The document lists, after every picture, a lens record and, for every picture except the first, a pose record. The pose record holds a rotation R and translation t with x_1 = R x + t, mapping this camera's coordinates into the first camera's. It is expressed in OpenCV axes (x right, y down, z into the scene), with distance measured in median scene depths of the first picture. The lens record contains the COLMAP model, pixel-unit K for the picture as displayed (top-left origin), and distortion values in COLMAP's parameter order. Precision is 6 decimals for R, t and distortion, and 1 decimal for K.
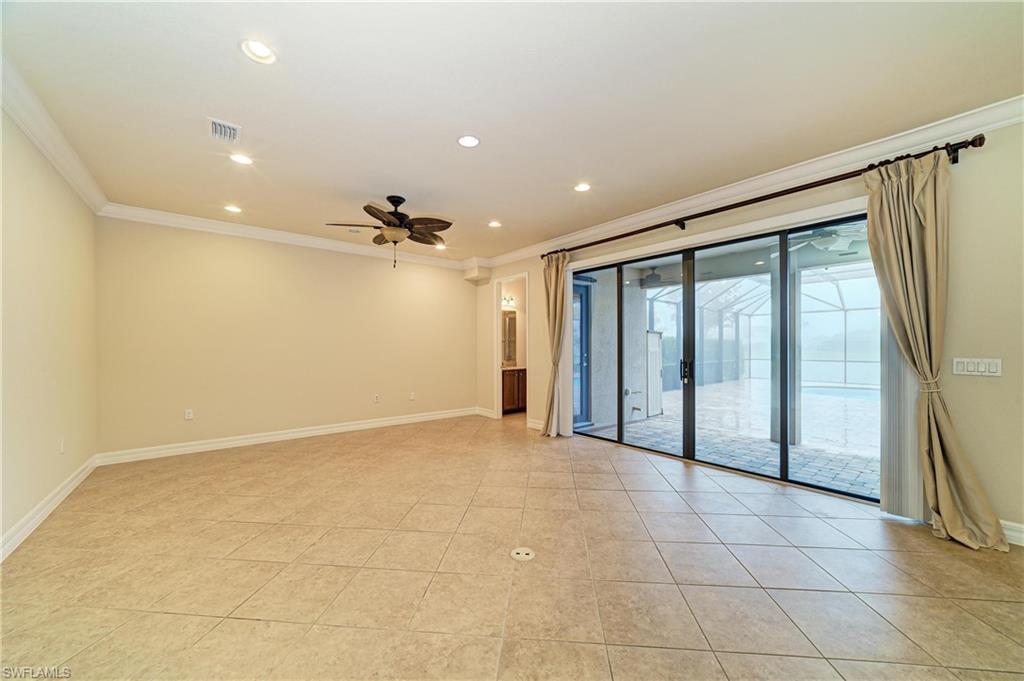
lens RADIAL K [[369.9, 0, 508.1], [0, 369.9, 345.9], [0, 0, 1]] dist [-0.013632, 0.001847]
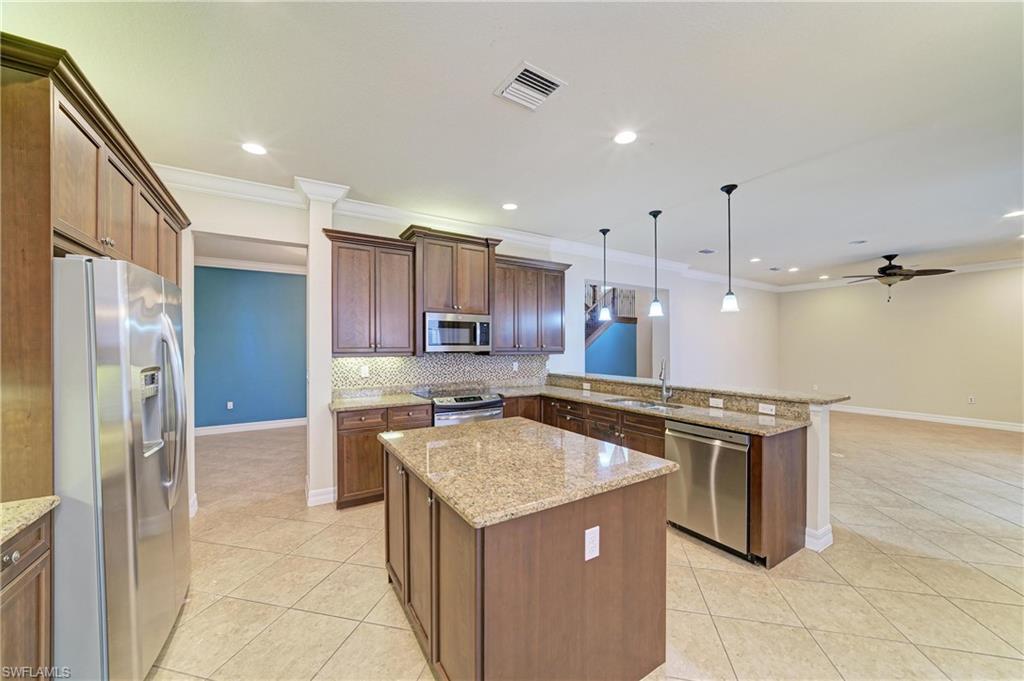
lens RADIAL K [[369.9, 0, 517.3], [0, 369.9, 345.7], [0, 0, 1]] dist [-0.013632, 0.001847]
pose [[-0.120713, 0.004566, -0.992677, 1.345896], [0.007169, 0.999967, 0.003727, -0.045374], [0.992662, -0.006667, -0.120742, -0.339880]]
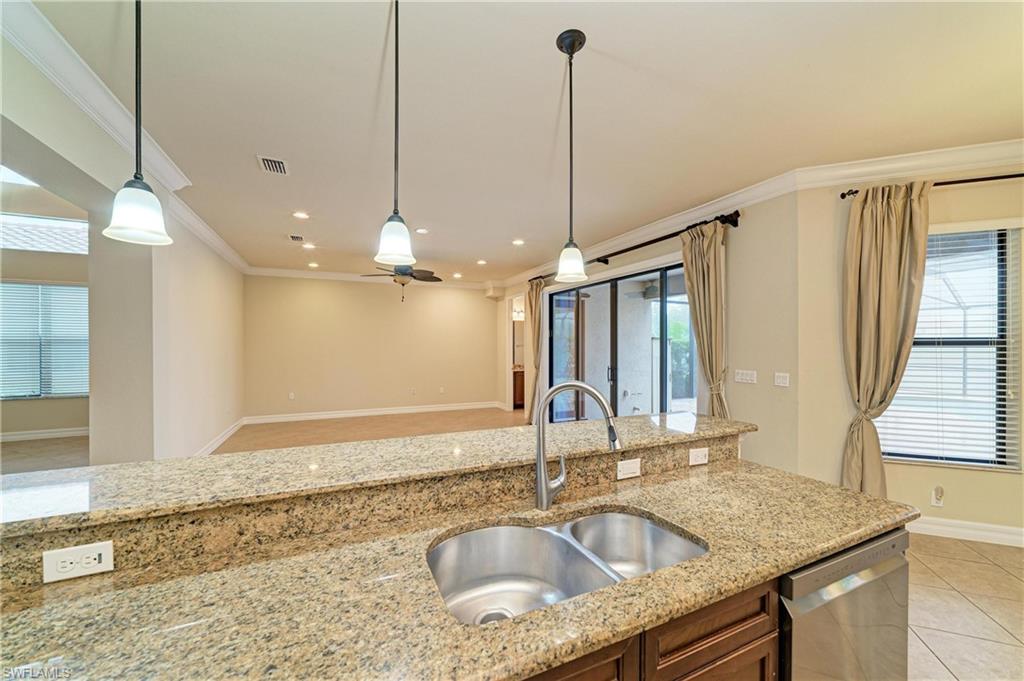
lens RADIAL K [[397.9, 0, 514.4], [0, 397.9, 345.6], [0, 0, 1]] dist [-0.013513, 0.002516]
pose [[0.965659, 0.001354, -0.259810, 0.529604], [-0.000125, 0.999989, 0.004747, -0.041709], [0.259814, -0.004551, 0.965648, -0.420020]]
